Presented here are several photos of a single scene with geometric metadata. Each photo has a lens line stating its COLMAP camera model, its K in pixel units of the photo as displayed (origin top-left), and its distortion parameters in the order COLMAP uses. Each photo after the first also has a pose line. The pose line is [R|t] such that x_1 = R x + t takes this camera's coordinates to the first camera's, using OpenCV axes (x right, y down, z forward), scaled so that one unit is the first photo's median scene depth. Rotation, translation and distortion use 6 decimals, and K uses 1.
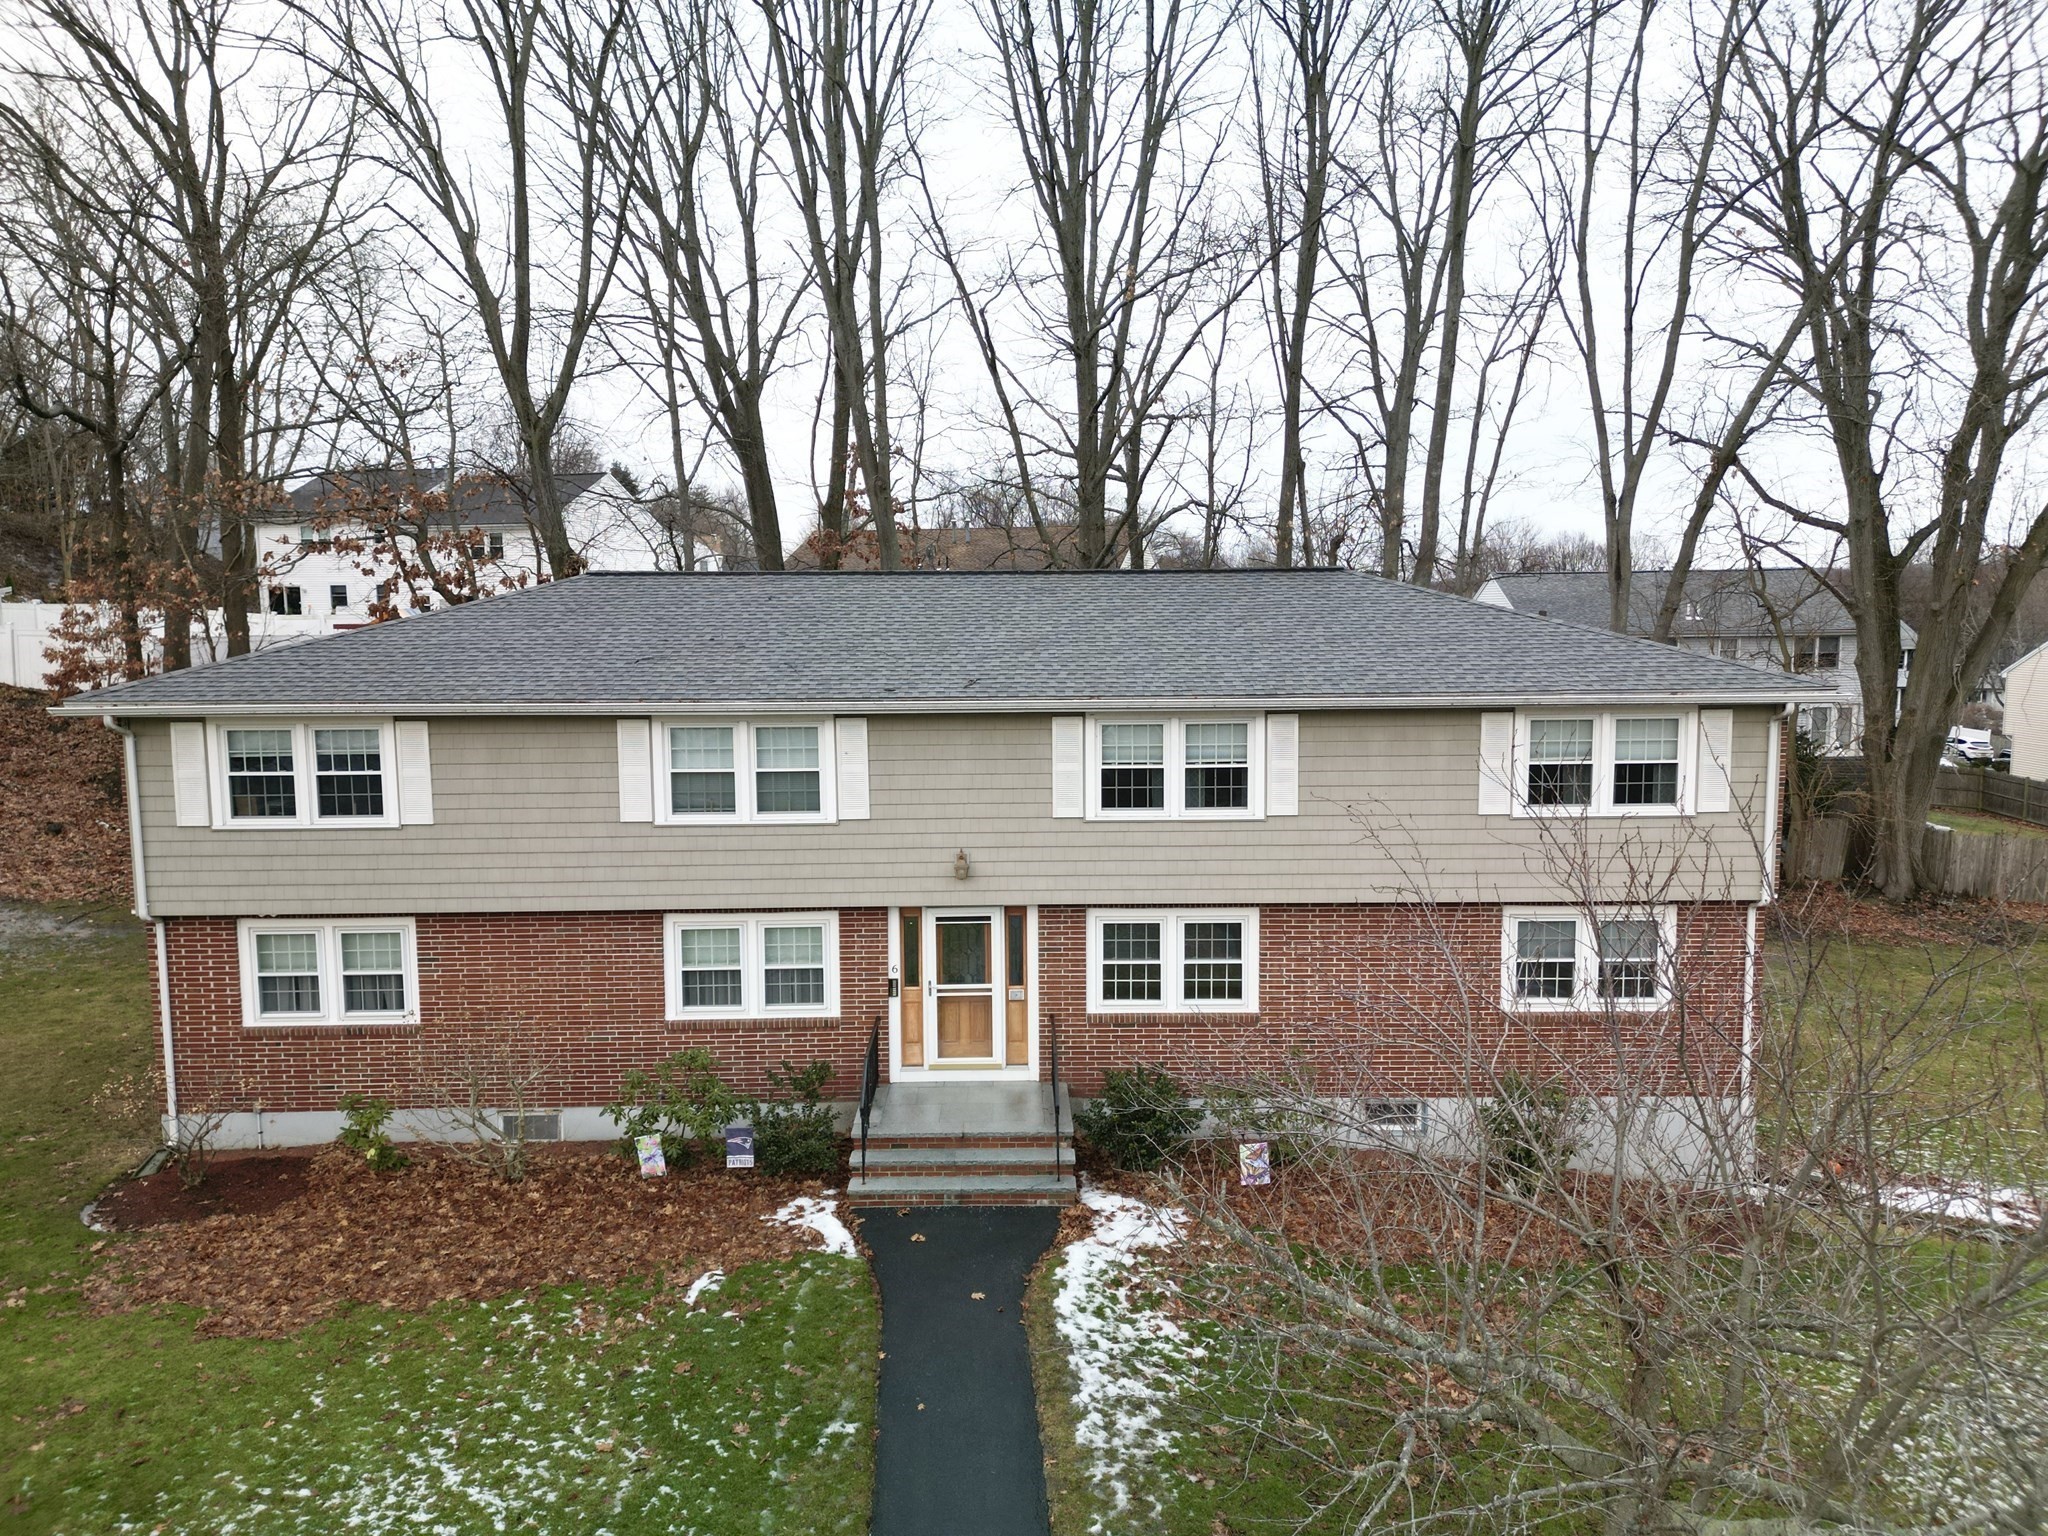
lens RADIAL K [[1427.2, 0, 1031.8], [0, 1427.2, 780.0], [0, 0, 1]] dist [0.012608, -0.017787]
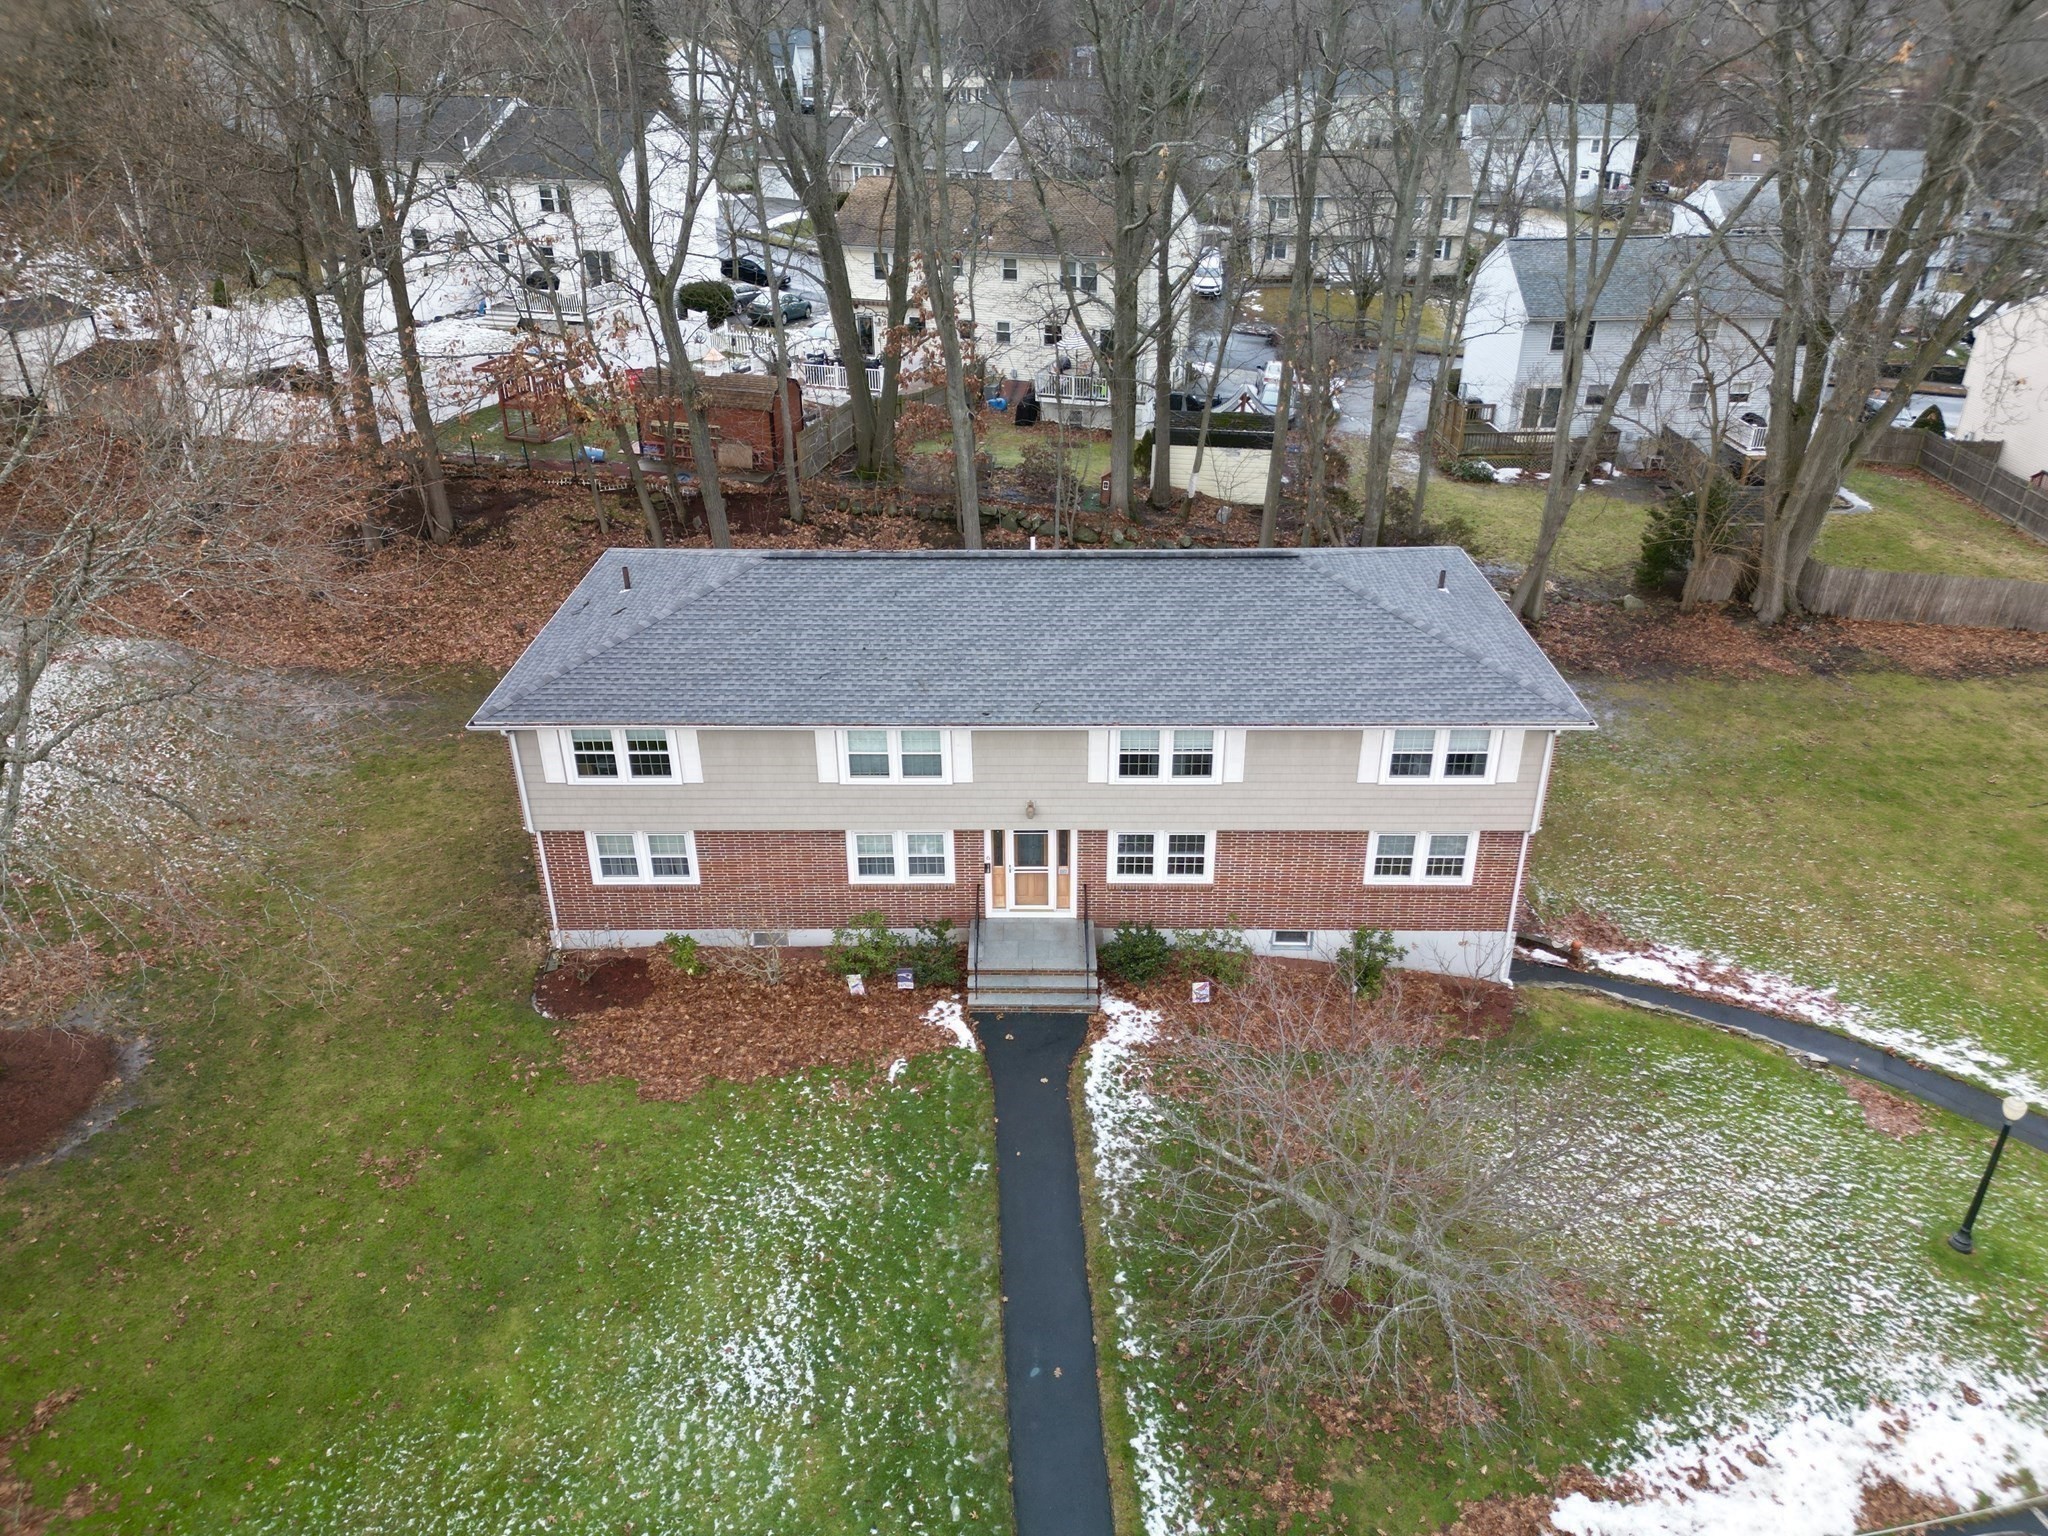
lens RADIAL K [[1427.2, 0, 1016.3], [0, 1427.2, 768.6], [0, 0, 1]] dist [0.012608, -0.017787]
pose [[0.999585, 0.010624, -0.026793, -0.023207], [0.000231, 0.926599, 0.376051, -0.587901], [0.028821, -0.375901, 0.926212, -0.473679]]
